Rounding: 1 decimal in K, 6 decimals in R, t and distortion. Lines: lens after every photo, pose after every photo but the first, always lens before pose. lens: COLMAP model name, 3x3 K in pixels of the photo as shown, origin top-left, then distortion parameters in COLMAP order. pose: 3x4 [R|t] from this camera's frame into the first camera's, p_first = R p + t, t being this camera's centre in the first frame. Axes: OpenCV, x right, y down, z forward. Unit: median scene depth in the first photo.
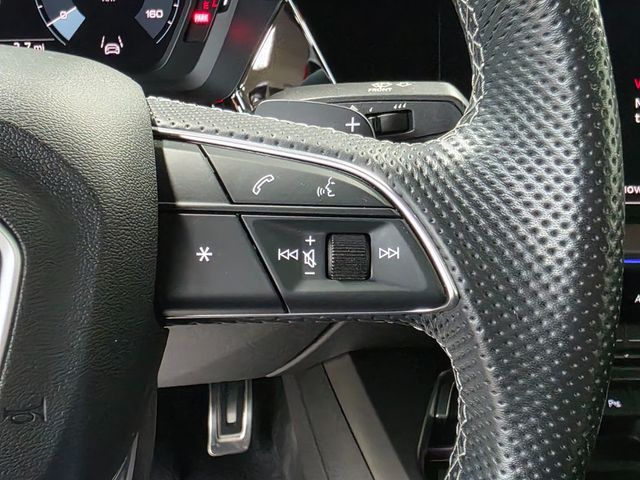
lens RADIAL K [[838.3, 0, 284.5], [0, 838.3, 255.8], [0, 0, 1]] dist [0.050466, 0.000000]
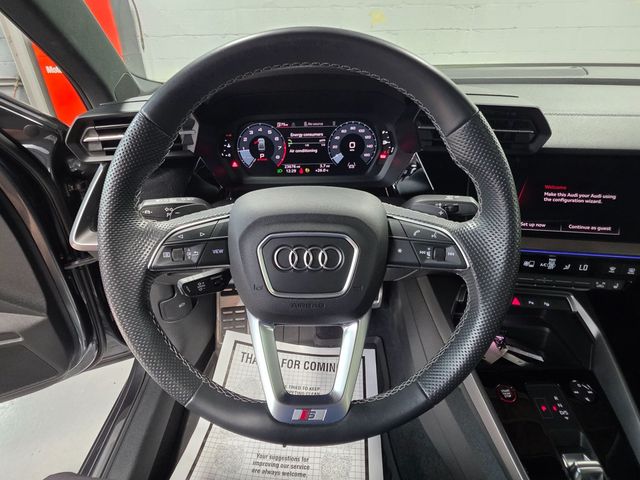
lens RADIAL K [[384.6, 0, 300.4], [0, 384.6, 228.2], [0, 0, 1]] dist [-0.003274, 0.002871]
pose [[0.974393, 0.063361, -0.215738, -0.158859], [-0.058301, 0.997856, 0.029746, -0.124568], [0.217160, -0.016407, 0.975998, -0.774541]]
